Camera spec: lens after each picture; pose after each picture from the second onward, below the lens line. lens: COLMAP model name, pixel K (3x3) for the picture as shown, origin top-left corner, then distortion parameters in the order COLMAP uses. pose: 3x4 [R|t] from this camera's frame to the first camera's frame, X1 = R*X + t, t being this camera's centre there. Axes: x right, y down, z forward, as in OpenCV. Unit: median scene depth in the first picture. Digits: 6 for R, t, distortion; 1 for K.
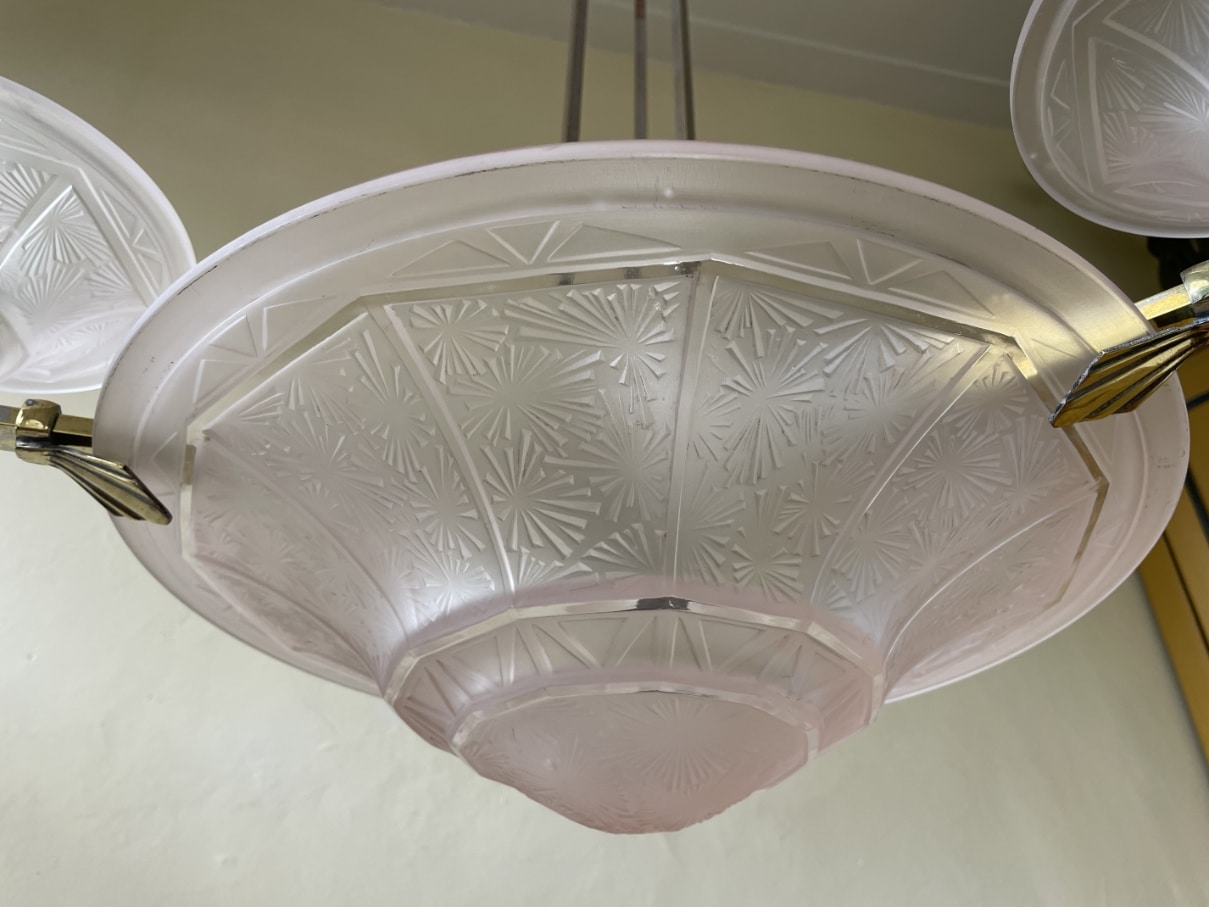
lens RADIAL K [[928.2, 0, 604.7], [0, 928.2, 436.1], [0, 0, 1]] dist [0.086848, -0.131565]
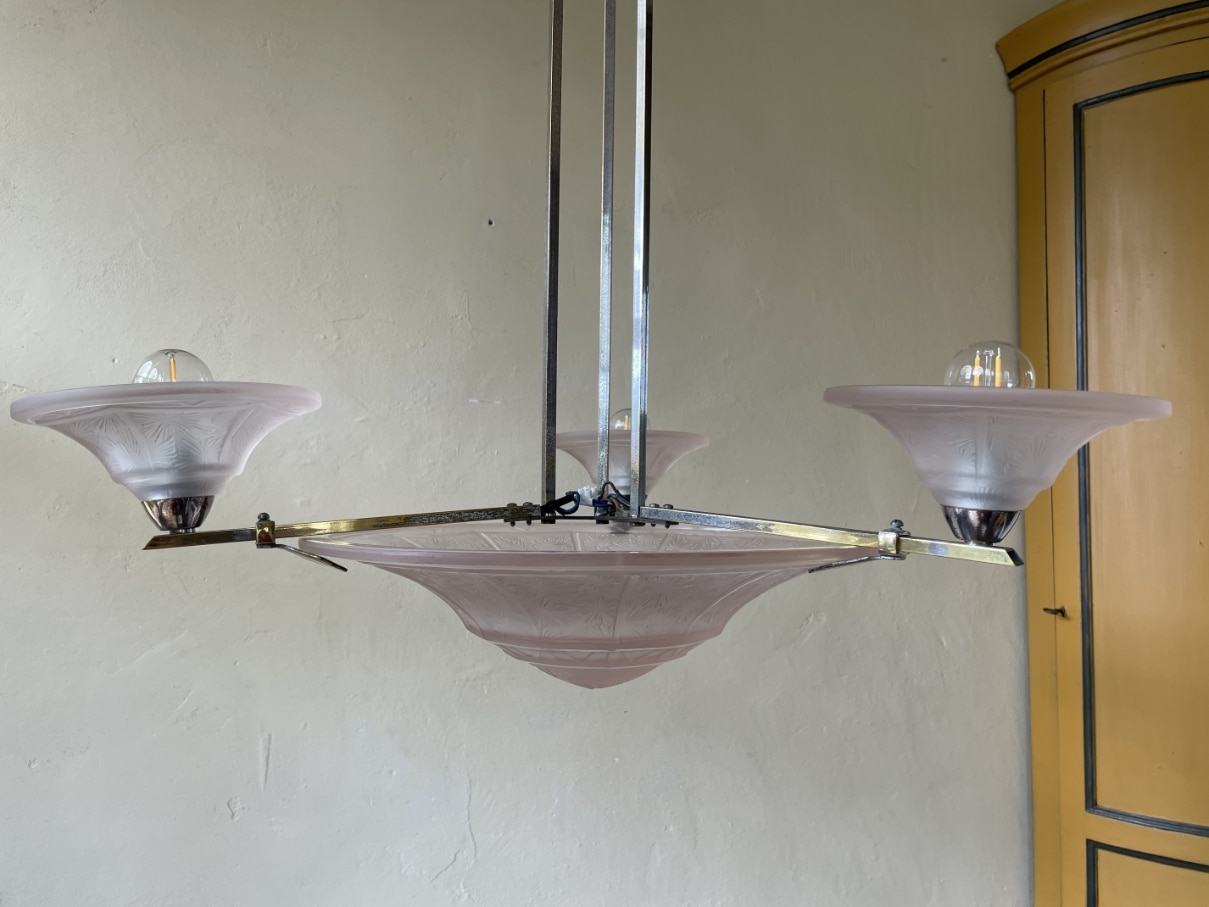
lens RADIAL K [[928.2, 0, 604.7], [0, 928.2, 436.1], [0, 0, 1]] dist [0.086848, -0.131565]
pose [[0.998850, 0.003004, 0.047849, -0.053564], [-0.028811, 0.835322, 0.549005, -1.349053], [-0.038320, -0.549752, 0.834448, -0.479230]]
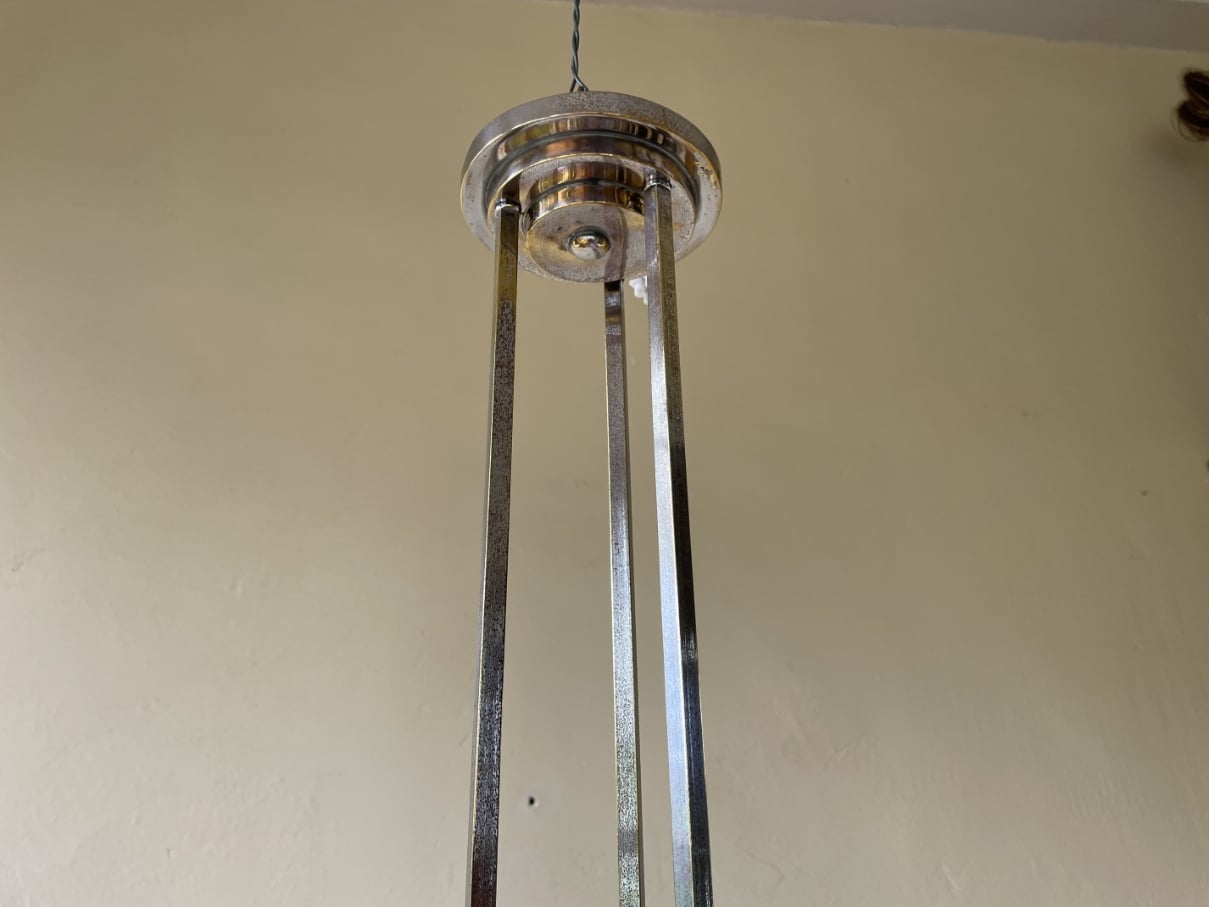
lens RADIAL K [[922.6, 0, 609.1], [0, 922.6, 442.1], [0, 0, 1]] dist [0.085104, -0.124191]
pose [[0.994951, -0.074175, -0.067607, 0.174790], [0.088045, 0.968431, 0.233215, -1.587924], [0.048174, -0.237990, 0.970072, 1.285852]]
